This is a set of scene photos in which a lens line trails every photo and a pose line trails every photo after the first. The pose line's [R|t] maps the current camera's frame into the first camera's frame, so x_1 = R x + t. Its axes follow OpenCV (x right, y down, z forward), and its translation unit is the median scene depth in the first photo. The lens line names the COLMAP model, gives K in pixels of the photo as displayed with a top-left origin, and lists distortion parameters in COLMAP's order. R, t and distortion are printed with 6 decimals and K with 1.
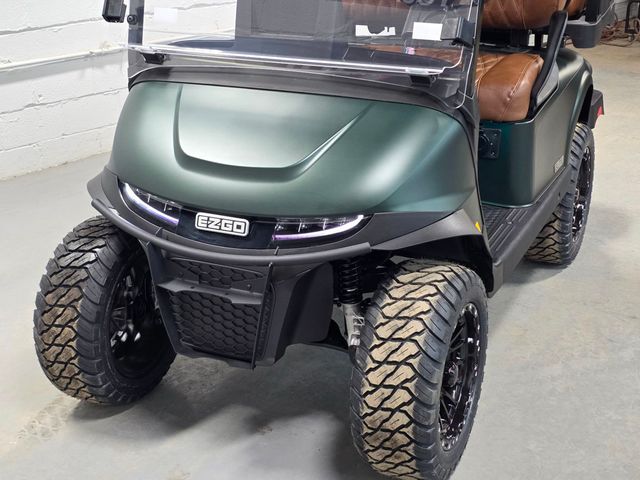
lens RADIAL K [[965.1, 0, 320.0], [0, 965.1, 240.0], [0, 0, 1]] dist [0.296018, -0.908240]
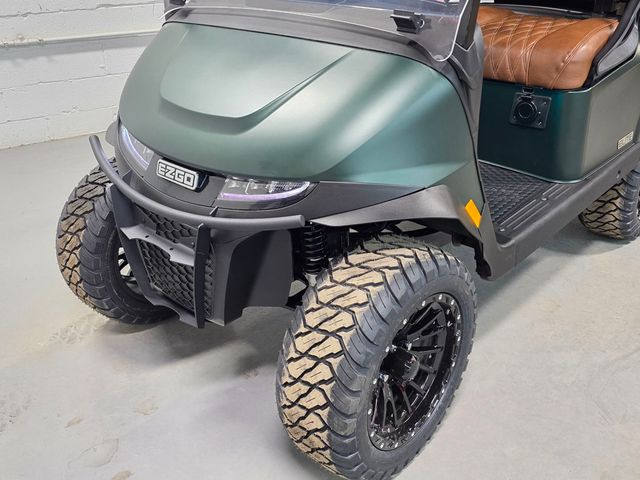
lens RADIAL K [[619.4, 0, 320.0], [0, 619.4, 240.0], [0, 0, 1]] dist [0.152798, -0.229944]
pose [[0.953174, 0.130271, -0.272928, 0.200058], [-0.099018, 0.987157, 0.125368, -0.042118], [0.285754, -0.092473, 0.953831, 0.446646]]
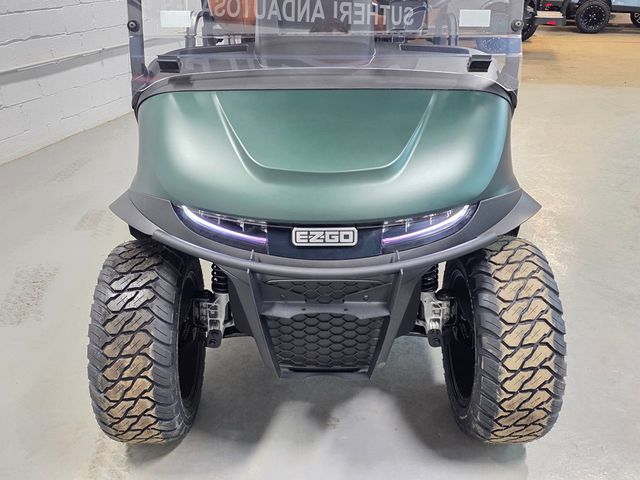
lens RADIAL K [[619.4, 0, 320.0], [0, 619.4, 240.0], [0, 0, 1]] dist [0.152798, -0.229944]
pose [[0.910054, -0.168186, 0.378833, -0.323482], [0.142760, 0.985240, 0.094459, -0.068161], [-0.389128, -0.031880, 0.920632, 0.446630]]
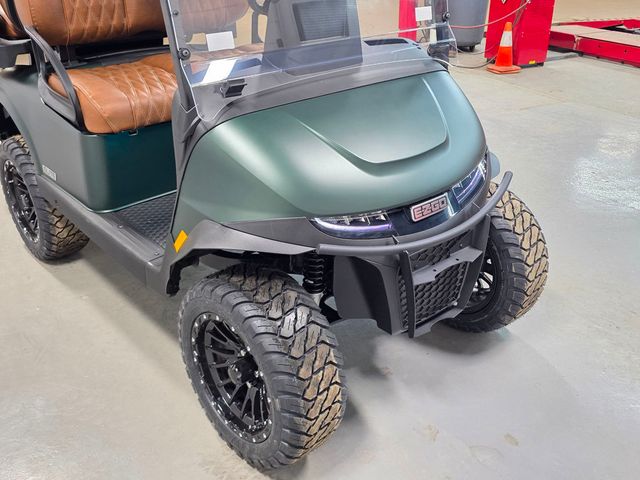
lens RADIAL K [[619.4, 0, 320.0], [0, 619.4, 240.0], [0, 0, 1]] dist [0.152798, -0.229944]
pose [[0.416925, -0.404180, 0.814133, -0.732214], [0.324117, 0.902922, 0.282276, -0.219369], [-0.849189, 0.146186, 0.507453, 0.734994]]
